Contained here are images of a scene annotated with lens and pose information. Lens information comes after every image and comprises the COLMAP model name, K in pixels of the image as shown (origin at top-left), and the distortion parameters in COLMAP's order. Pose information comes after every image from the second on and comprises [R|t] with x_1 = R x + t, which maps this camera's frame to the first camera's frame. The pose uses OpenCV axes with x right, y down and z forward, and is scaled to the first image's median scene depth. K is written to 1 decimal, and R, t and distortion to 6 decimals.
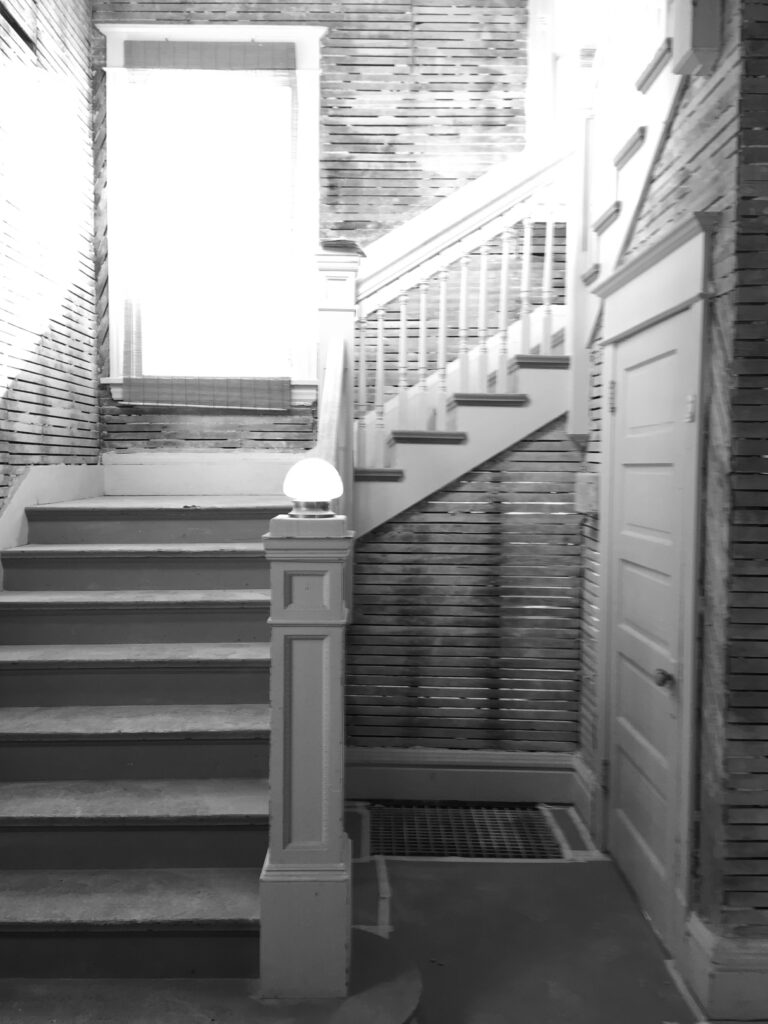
lens RADIAL K [[849.0, 0, 391.8], [0, 849.0, 513.3], [0, 0, 1]] dist [-0.089478, -0.003426]
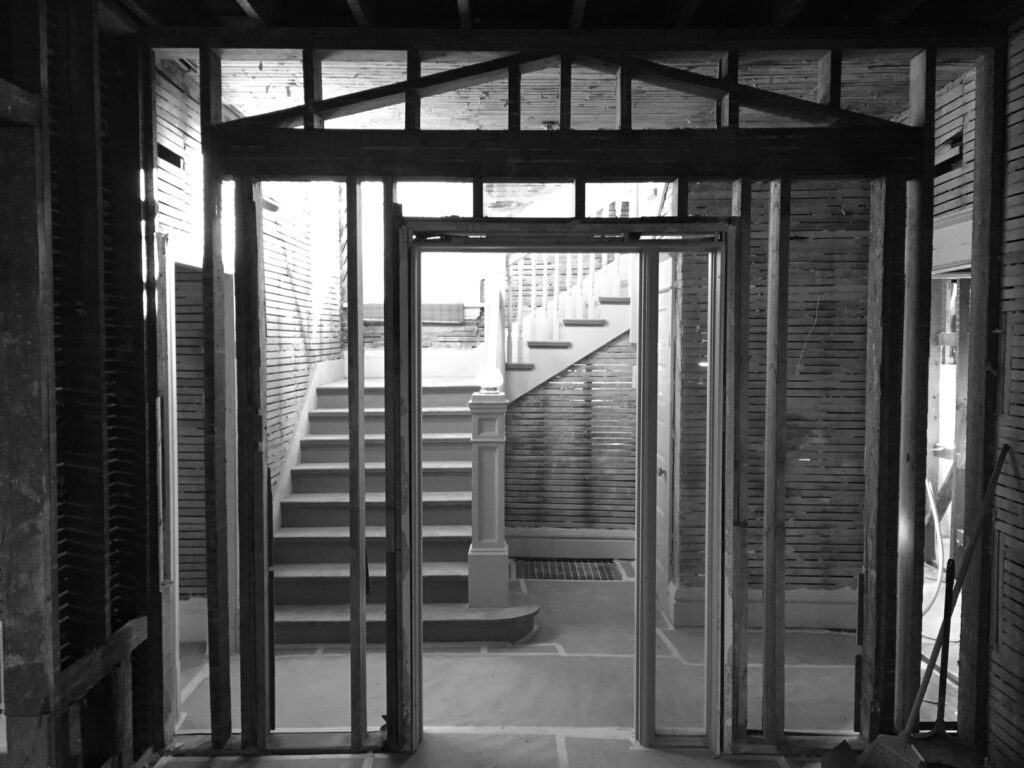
lens RADIAL K [[849.0, 0, 511.1], [0, 849.0, 381.6], [0, 0, 1]] dist [-0.089478, -0.003426]
pose [[0.999644, -0.005157, -0.026165, 0.011930], [0.005147, 0.999987, -0.000460, -0.015013], [0.026167, 0.000325, 0.999658, -0.709691]]
